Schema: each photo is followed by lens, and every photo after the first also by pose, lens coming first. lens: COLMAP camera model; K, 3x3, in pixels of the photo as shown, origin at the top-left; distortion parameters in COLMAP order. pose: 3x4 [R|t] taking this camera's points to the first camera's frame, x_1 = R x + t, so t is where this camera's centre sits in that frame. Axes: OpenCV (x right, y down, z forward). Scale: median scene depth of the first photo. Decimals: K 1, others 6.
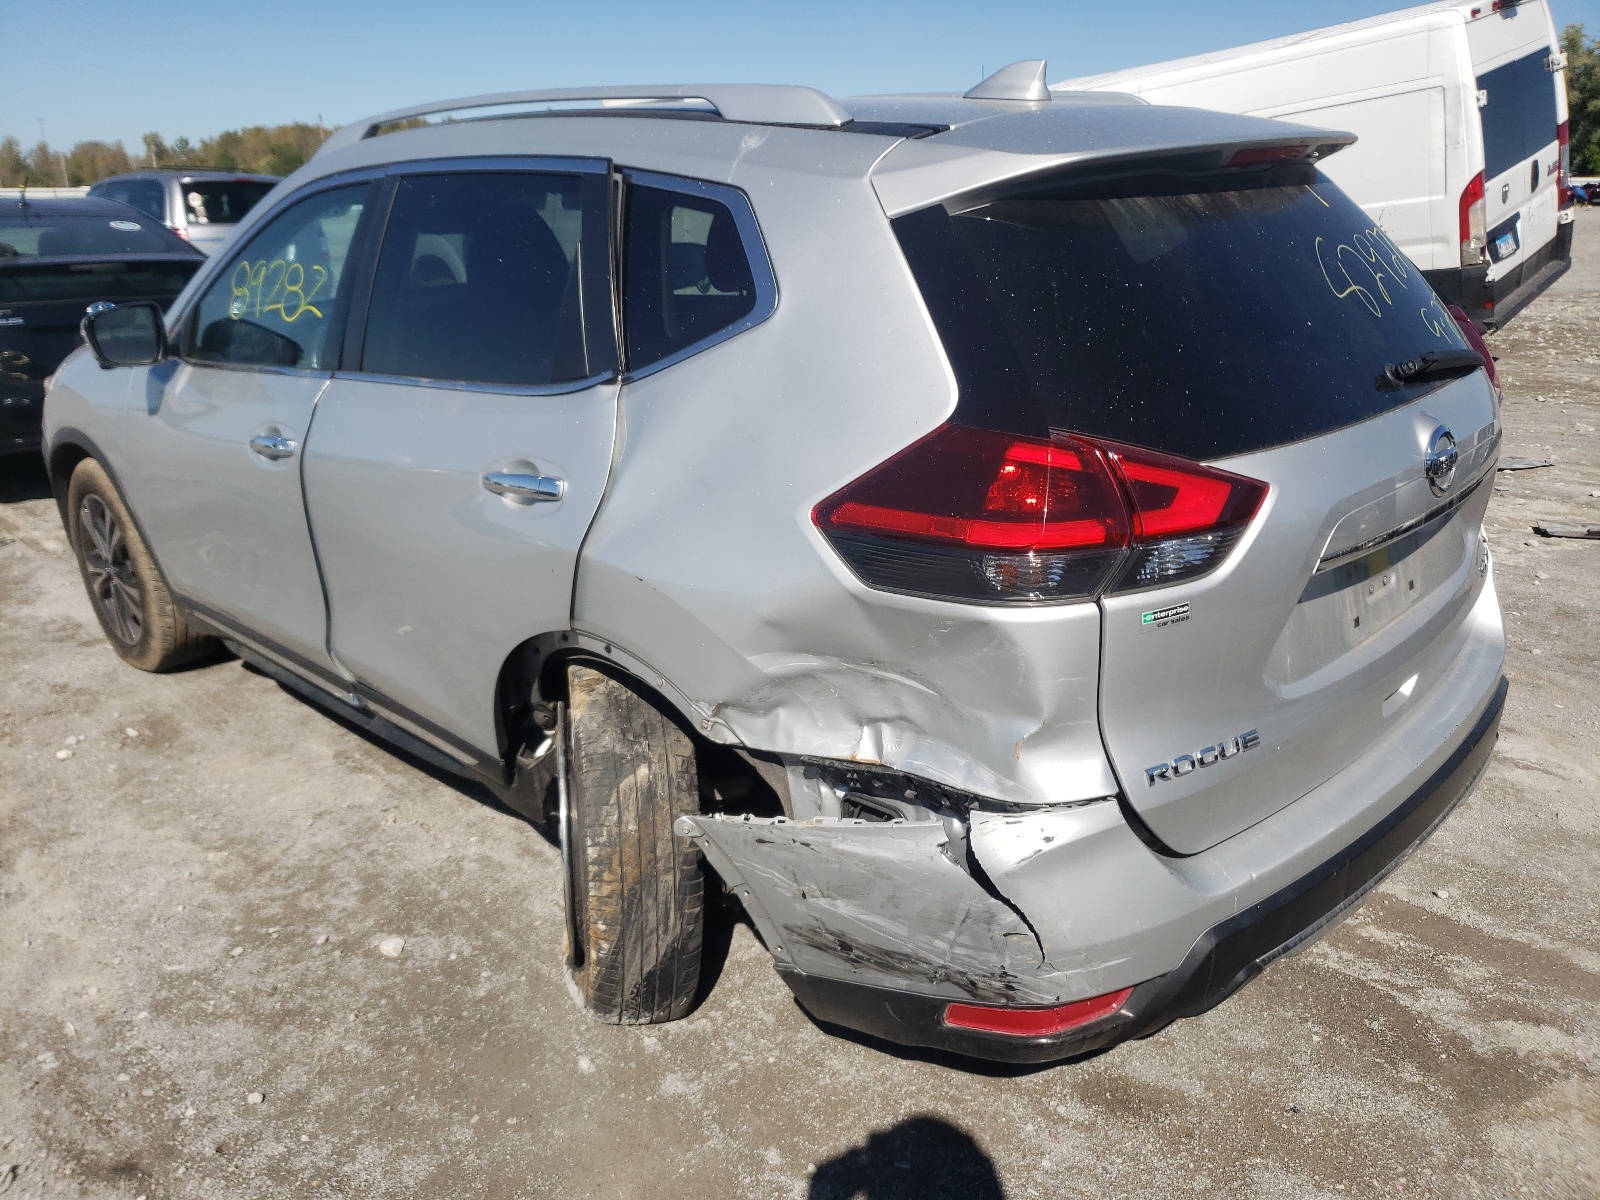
lens RADIAL K [[1289.8, 0, 800.0], [0, 1289.8, 600.0], [0, 0, 1]] dist [-0.116097, -0.002794]
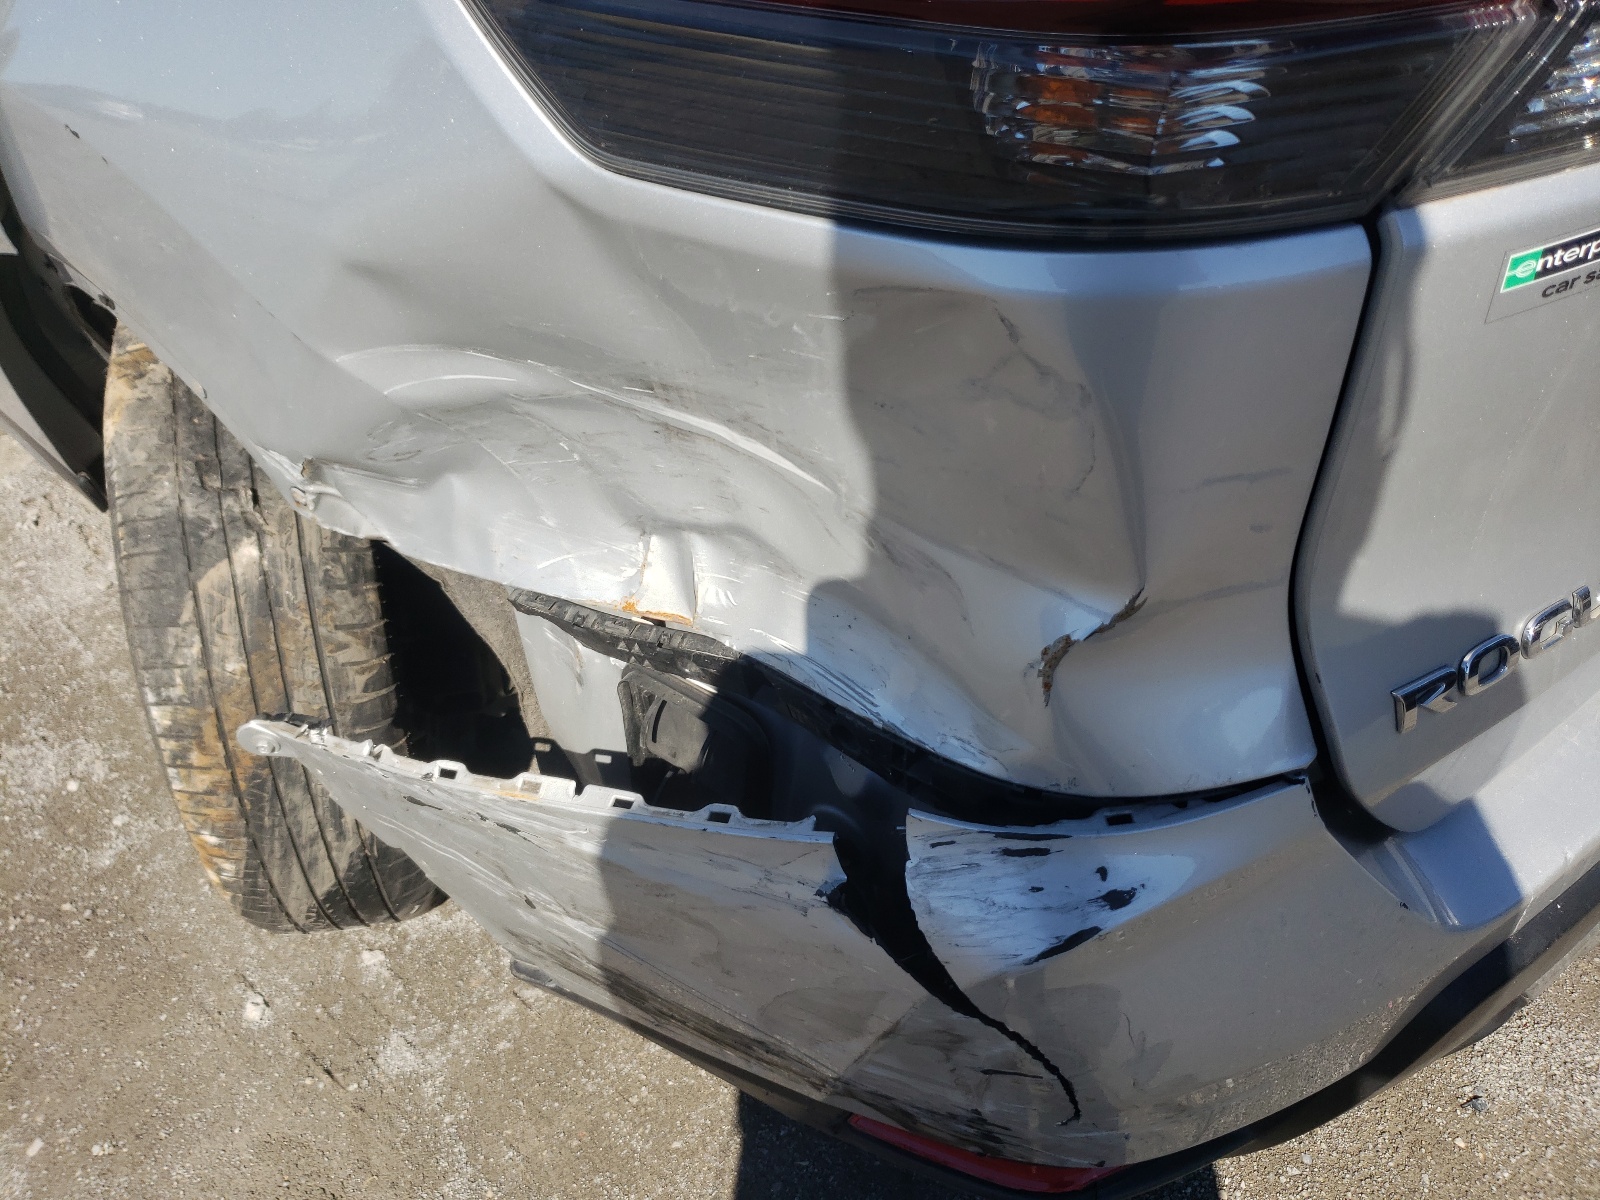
lens RADIAL K [[1231.4, 0, 776.3], [0, 1231.4, 598.0], [0, 0, 1]] dist [-0.009291, 0.005548]
pose [[0.999980, -0.005913, -0.002348, 0.078475], [0.006362, 0.932349, 0.361503, -0.016906], [0.000052, -0.361511, 0.932368, 0.566769]]
